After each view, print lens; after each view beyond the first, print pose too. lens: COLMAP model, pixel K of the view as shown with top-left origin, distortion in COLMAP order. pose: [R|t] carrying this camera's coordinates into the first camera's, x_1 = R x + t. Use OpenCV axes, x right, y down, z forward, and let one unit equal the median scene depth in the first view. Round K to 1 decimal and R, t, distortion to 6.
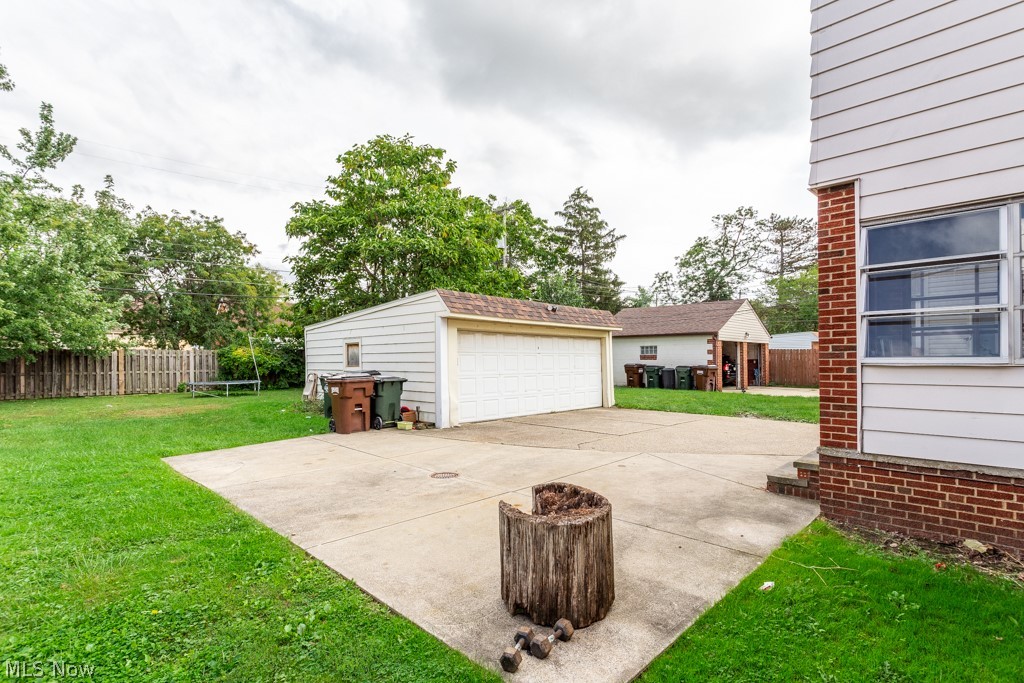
lens RADIAL K [[504.2, 0, 513.8], [0, 504.2, 349.7], [0, 0, 1]] dist [0.000021, 0.000783]
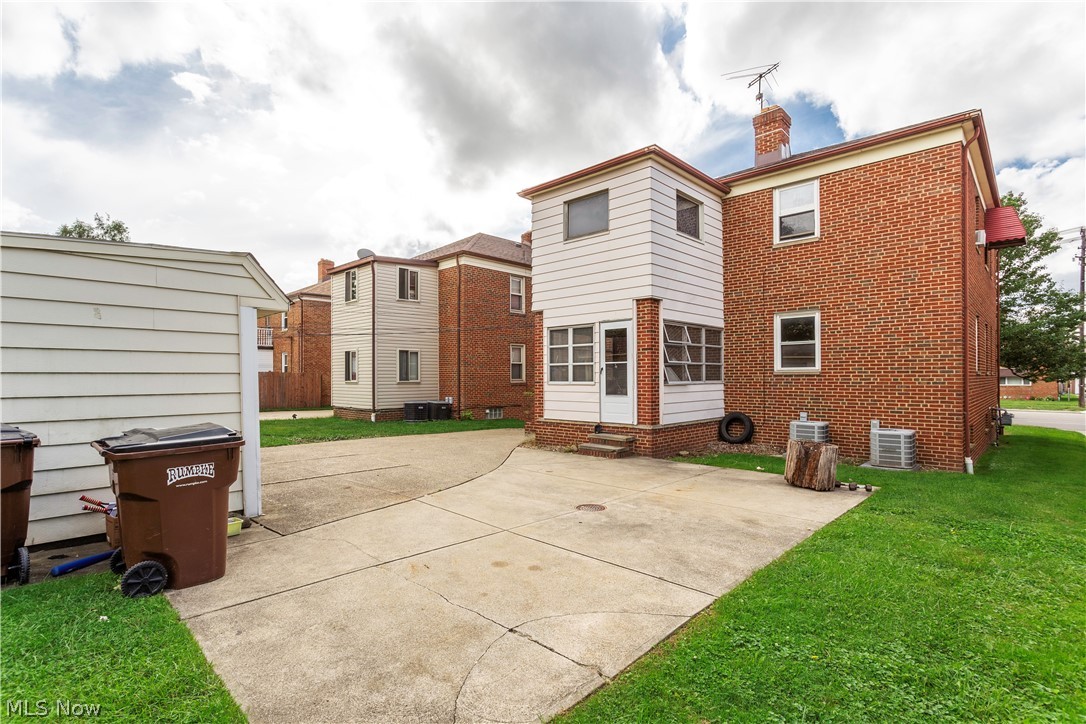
lens RADIAL K [[534.7, 0, 542.7], [0, 534.7, 368.6], [0, 0, 1]] dist [0.000021, 0.000783]
pose [[-0.029502, 0.018484, 0.999394, -1.226868], [-0.016173, 0.999689, -0.018967, 0.009645], [-0.999434, -0.016723, -0.029194, 1.207455]]
